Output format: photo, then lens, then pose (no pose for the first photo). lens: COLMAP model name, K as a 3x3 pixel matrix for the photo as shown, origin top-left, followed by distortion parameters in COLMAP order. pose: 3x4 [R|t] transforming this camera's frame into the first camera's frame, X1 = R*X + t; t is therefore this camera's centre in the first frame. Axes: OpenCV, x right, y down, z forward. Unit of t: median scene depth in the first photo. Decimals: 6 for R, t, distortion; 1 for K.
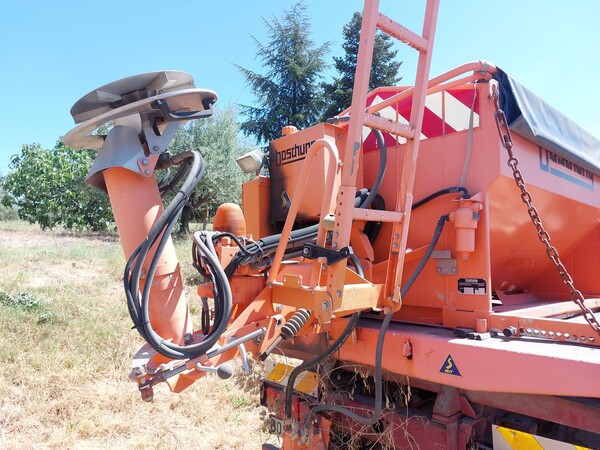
lens RADIAL K [[442.1, 0, 298.2], [0, 442.1, 223.8], [0, 0, 1]] dist [0.015637, -0.006545]
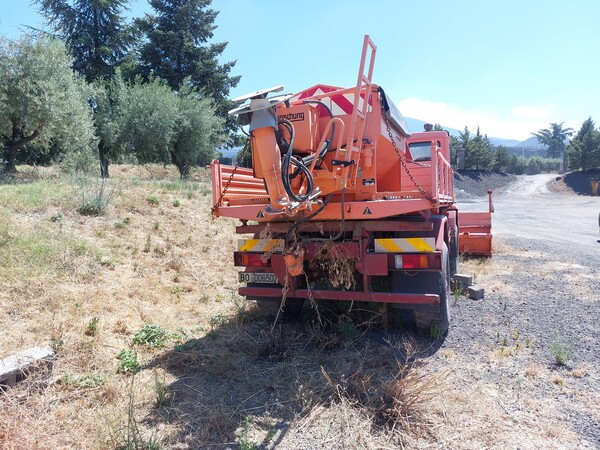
lens RADIAL K [[442.1, 0, 301.4], [0, 442.1, 225.6], [0, 0, 1]] dist [0.015637, -0.006545]
pose [[0.891034, -0.055006, 0.450592, -0.924307], [-0.004286, 0.991567, 0.129521, 0.063604], [-0.453917, -0.117339, 0.883284, -0.869675]]
